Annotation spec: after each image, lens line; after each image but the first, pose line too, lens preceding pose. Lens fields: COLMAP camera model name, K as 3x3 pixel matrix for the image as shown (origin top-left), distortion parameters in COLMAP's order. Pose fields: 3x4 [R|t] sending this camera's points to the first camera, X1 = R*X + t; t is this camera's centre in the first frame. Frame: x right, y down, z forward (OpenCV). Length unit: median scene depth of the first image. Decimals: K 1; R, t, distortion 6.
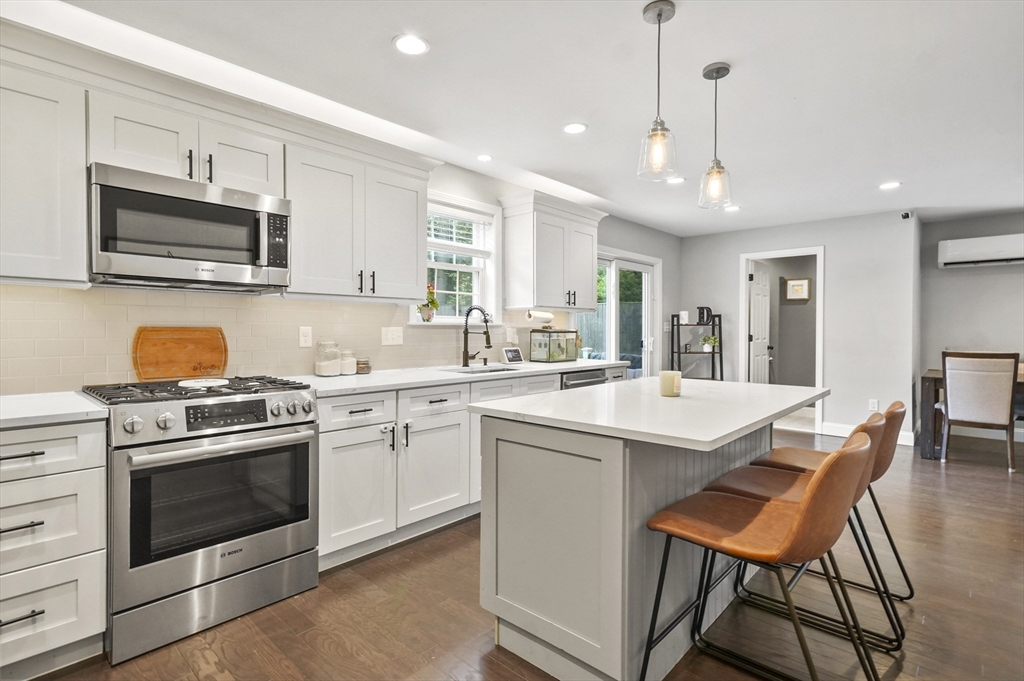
lens RADIAL K [[509.4, 0, 515.4], [0, 509.4, 335.2], [0, 0, 1]] dist [0.008559, 0.001207]
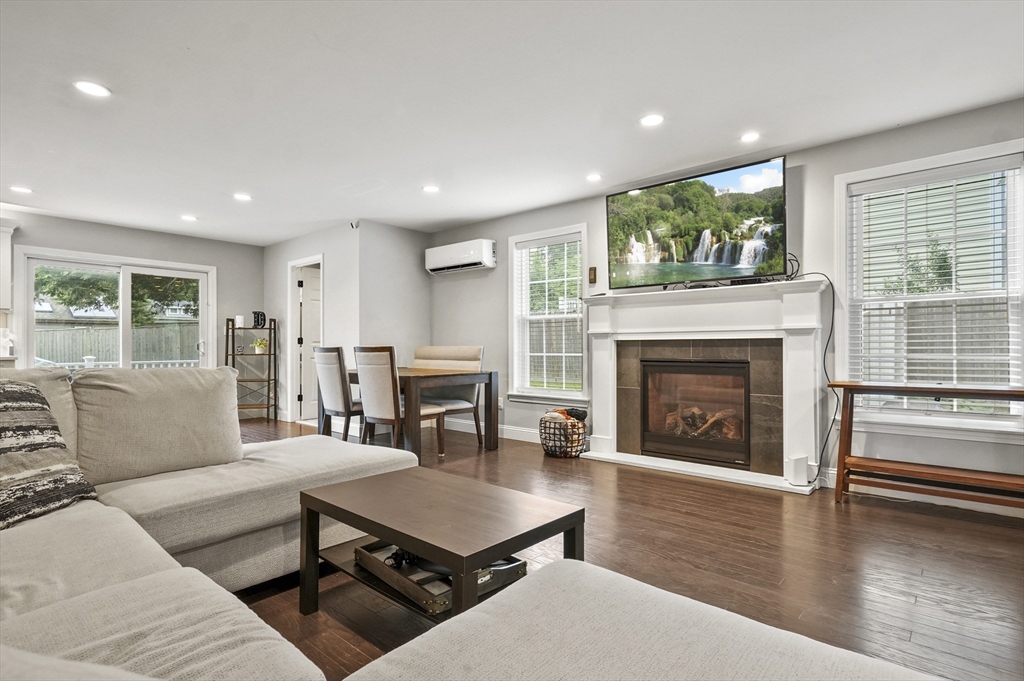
lens RADIAL K [[509.8, 0, 495.6], [0, 509.8, 347.6], [0, 0, 1]] dist [0.024249, 0.000681]
pose [[0.999771, -0.001929, -0.021327, 1.351503], [0.001577, 0.999862, -0.016513, 0.058196], [0.021356, 0.016475, 0.999636, -0.095668]]
